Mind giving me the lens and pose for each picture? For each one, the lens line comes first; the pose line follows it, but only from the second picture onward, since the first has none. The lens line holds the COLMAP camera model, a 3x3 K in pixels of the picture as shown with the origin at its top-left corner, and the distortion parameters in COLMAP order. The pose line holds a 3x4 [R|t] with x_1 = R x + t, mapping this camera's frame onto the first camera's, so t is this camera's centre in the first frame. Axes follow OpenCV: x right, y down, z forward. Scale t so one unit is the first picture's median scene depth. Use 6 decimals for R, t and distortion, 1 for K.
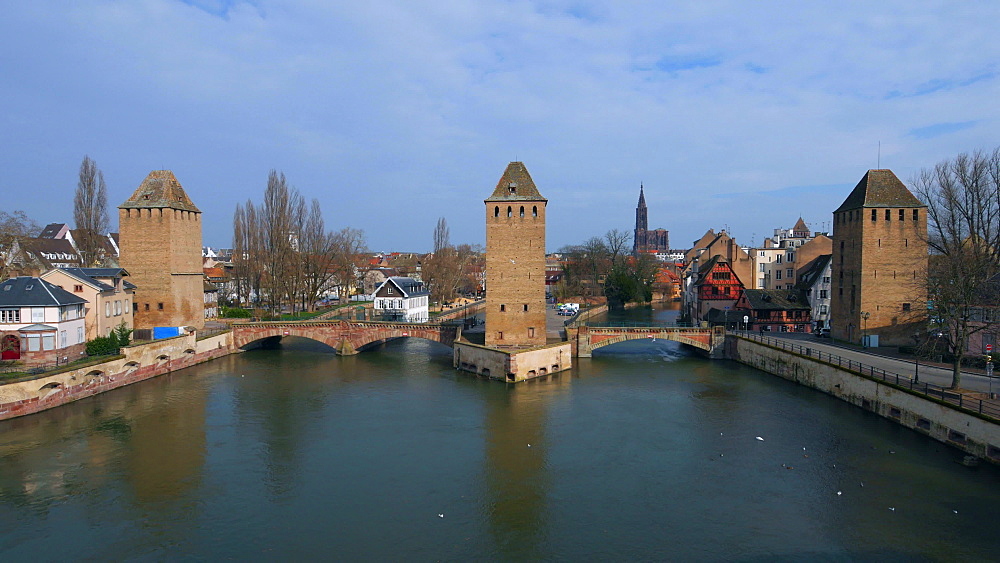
lens RADIAL K [[523.0, 0, 460.5], [0, 523.0, 286.6], [0, 0, 1]] dist [-0.005632, -0.002288]
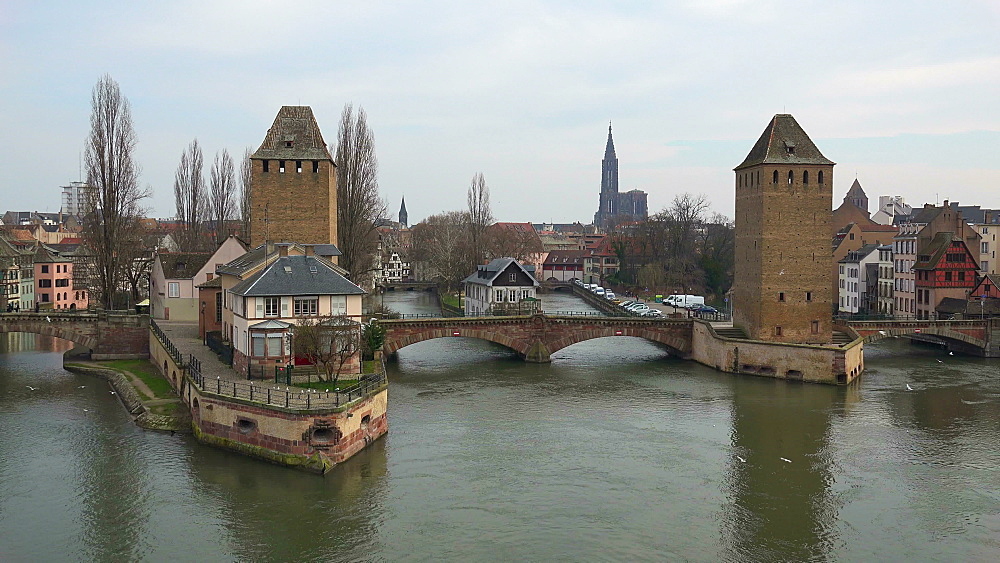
lens RADIAL K [[791.8, 0, 496.8], [0, 791.8, 271.2], [0, 0, 1]] dist [0.041060, -0.077342]
pose [[0.984803, 0.000591, 0.173673, -0.563105], [-0.000014, 0.999994, -0.003322, 0.005531], [-0.173674, 0.003269, 0.984798, -0.126919]]
